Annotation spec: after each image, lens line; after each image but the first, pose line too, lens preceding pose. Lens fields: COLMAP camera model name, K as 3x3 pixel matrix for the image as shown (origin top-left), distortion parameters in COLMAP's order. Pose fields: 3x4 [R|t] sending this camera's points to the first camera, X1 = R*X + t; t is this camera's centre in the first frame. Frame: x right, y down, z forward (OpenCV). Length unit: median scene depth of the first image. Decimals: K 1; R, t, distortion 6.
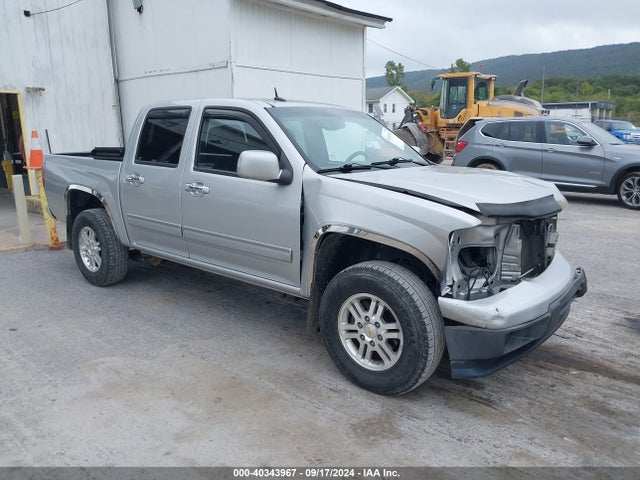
lens RADIAL K [[502.7, 0, 327.8], [0, 502.7, 241.3], [0, 0, 1]] dist [0.023214, -0.038916]
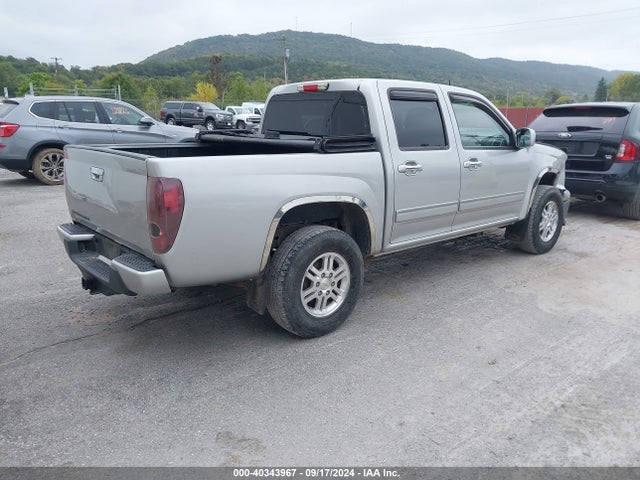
lens RADIAL K [[502.7, 0, 326.2], [0, 502.7, 242.4], [0, 0, 1]] dist [0.023214, -0.038916]
pose [[0.147822, -0.239071, 0.959684, -1.730074], [0.201530, 0.957267, 0.207427, -0.281775], [-0.968263, 0.162743, 0.189686, 1.336457]]
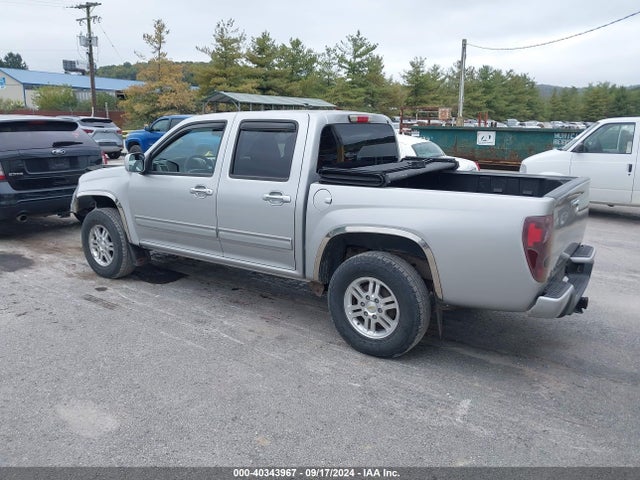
lens RADIAL K [[502.7, 0, 331.4], [0, 502.7, 236.7], [0, 0, 1]] dist [0.023214, -0.038916]
pose [[-0.995250, 0.011089, -0.096716, -0.175096], [-0.030875, 0.906245, 0.421624, -0.686909], [0.092324, 0.422607, -0.901598, 2.916044]]
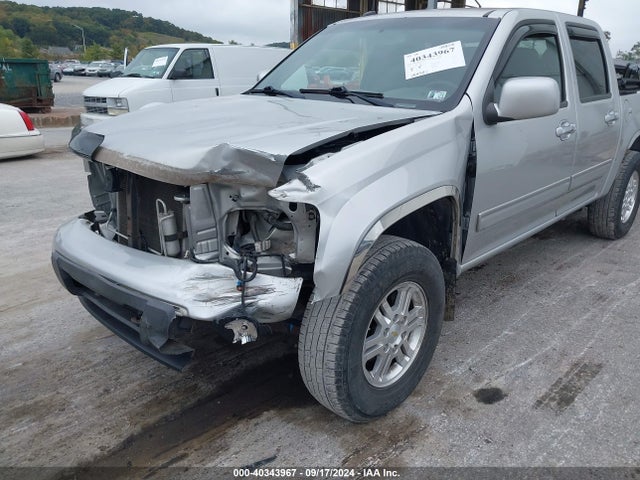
lens RADIAL K [[502.7, 0, 320.3], [0, 502.7, 242.7], [0, 0, 1]] dist [0.023214, -0.038916]
pose [[-0.085177, 0.327187, -0.941113, 1.011902], [-0.220240, 0.914999, 0.338041, -0.231049], [0.971720, 0.236064, -0.005877, 1.209161]]
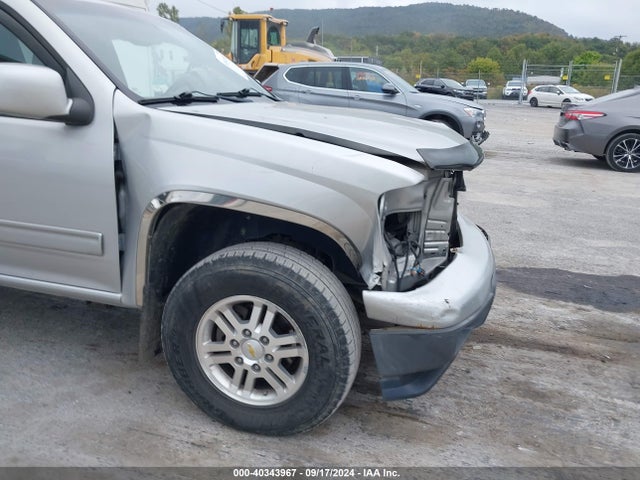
lens RADIAL K [[502.7, 0, 333.2], [0, 502.7, 236.7], [0, 0, 1]] dist [0.023214, -0.038916]
pose [[0.910691, -0.091646, 0.402793, -0.064296], [0.058008, 0.993789, 0.094962, -0.022395], [-0.408995, -0.063116, 0.910351, 0.337502]]
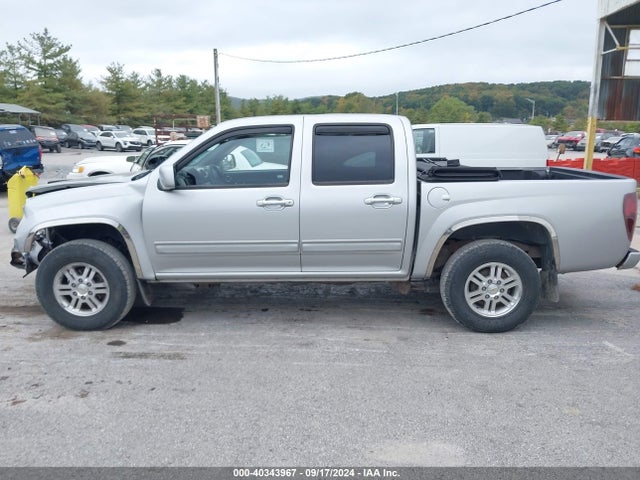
lens RADIAL K [[502.7, 0, 323.6], [0, 502.7, 235.8], [0, 0, 1]] dist [0.023214, -0.038916]
pose [[-0.785053, 0.122384, -0.607219, 0.709124], [-0.132543, 0.924394, 0.357670, -0.589220], [0.605082, 0.361272, -0.709477, 2.563377]]
